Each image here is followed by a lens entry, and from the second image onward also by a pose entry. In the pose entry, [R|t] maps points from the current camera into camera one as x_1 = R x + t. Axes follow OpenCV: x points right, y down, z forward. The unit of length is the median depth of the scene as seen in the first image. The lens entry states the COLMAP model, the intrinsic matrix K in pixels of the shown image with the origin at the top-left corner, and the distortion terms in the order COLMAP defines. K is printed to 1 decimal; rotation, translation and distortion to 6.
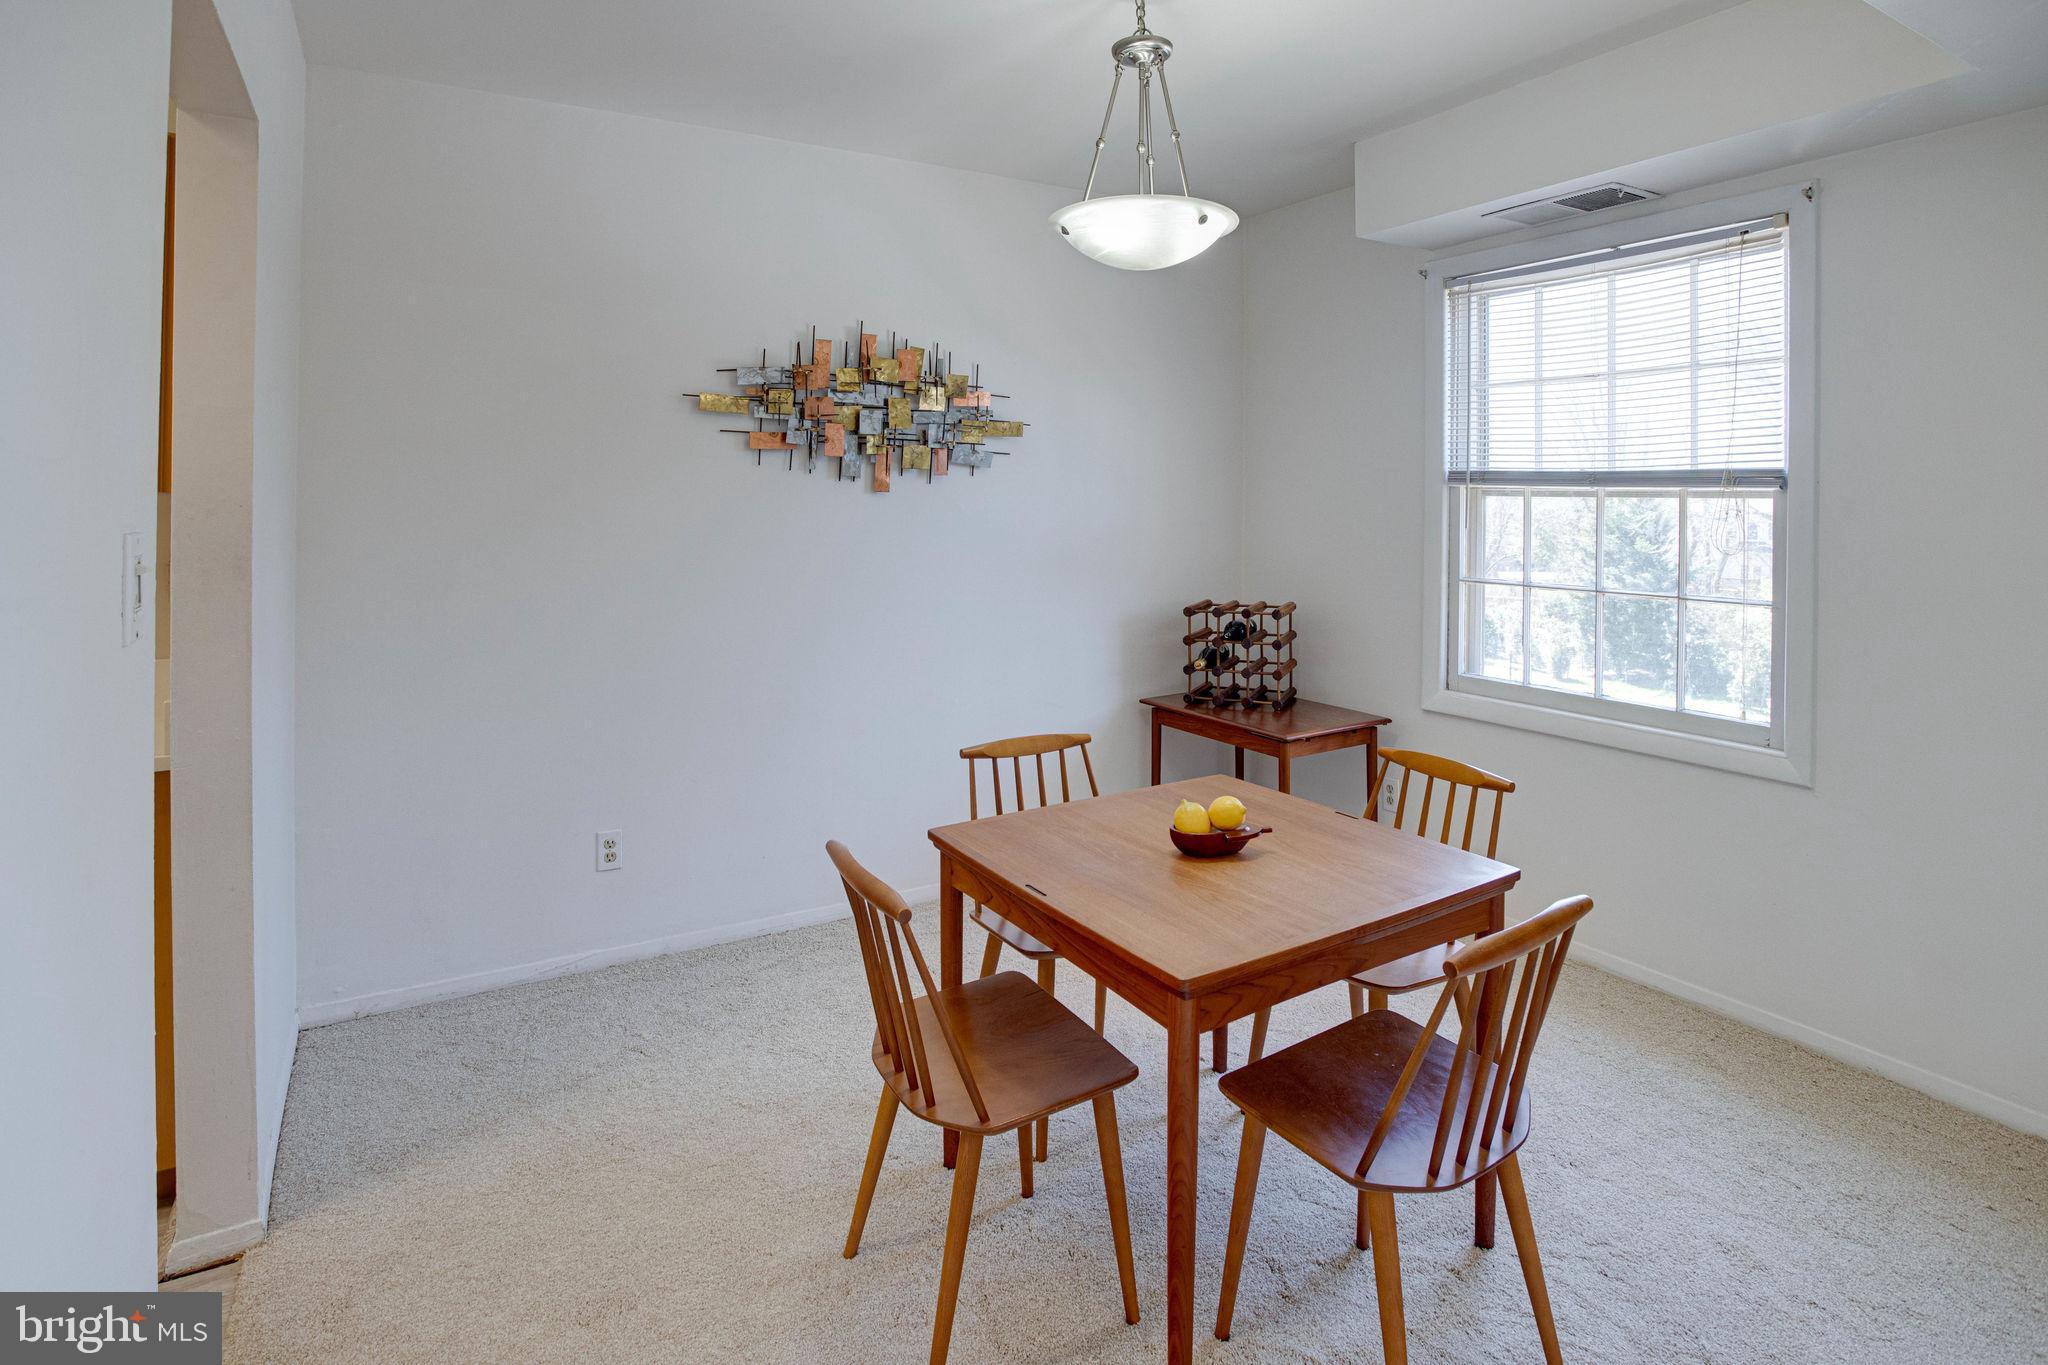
lens RADIAL K [[1080.7, 0, 1021.0], [0, 1080.7, 504.6], [0, 0, 1]] dist [-0.026867, 0.001711]
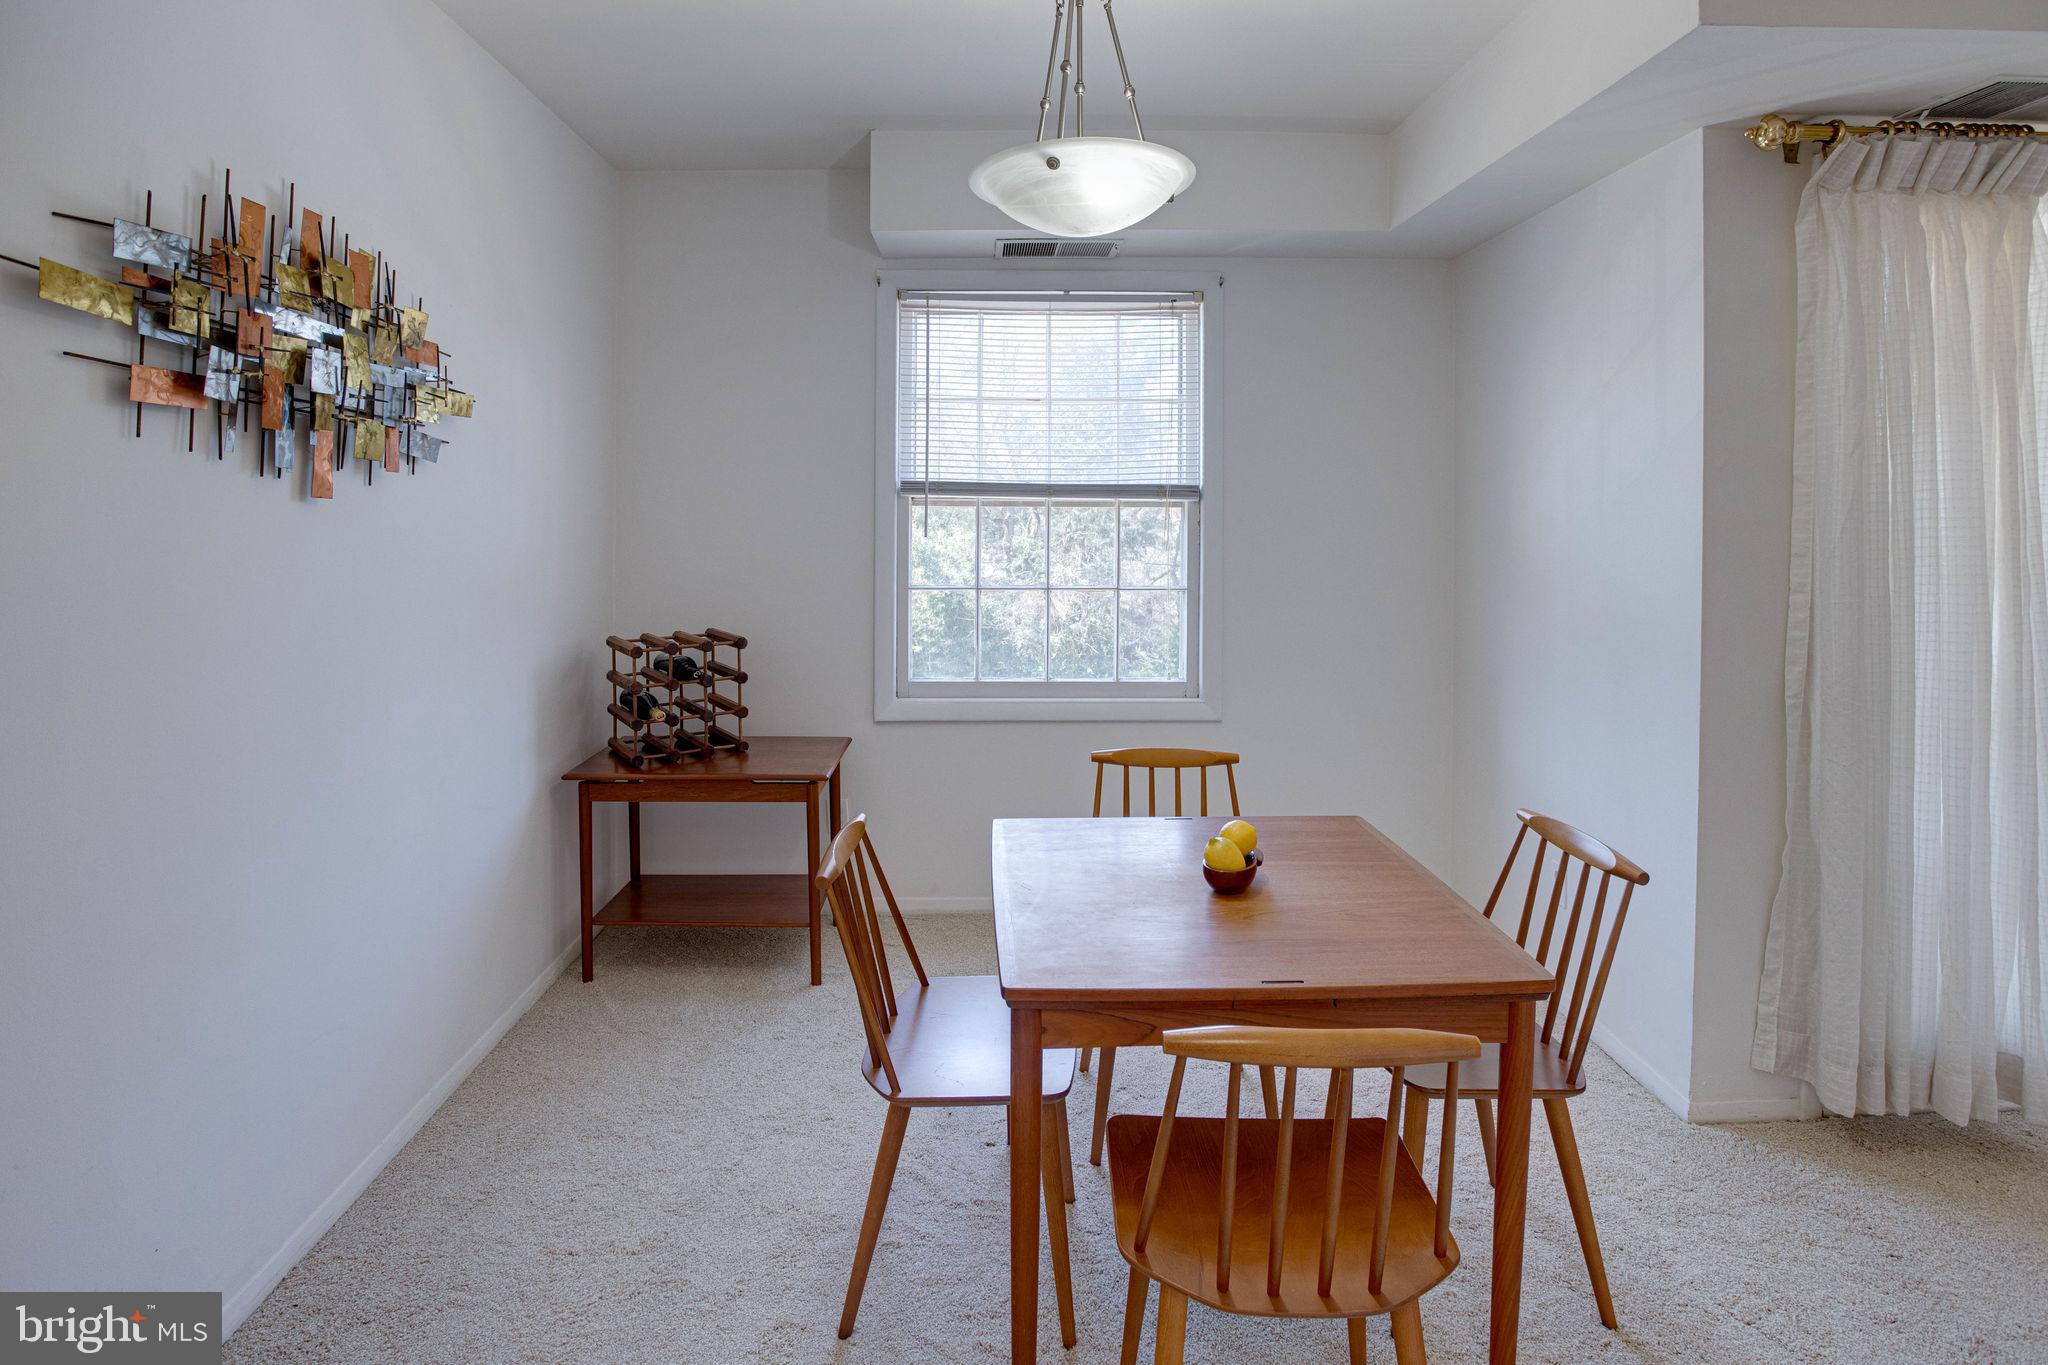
lens RADIAL K [[1061.3, 0, 1017.9], [0, 1061.3, 549.7], [0, 0, 1]] dist [-0.033474, 0.000634]
pose [[0.495036, -0.033776, 0.868216, -0.437692], [0.007962, 0.999379, 0.034339, -0.000297], [-0.868836, -0.010086, 0.494997, 0.432631]]
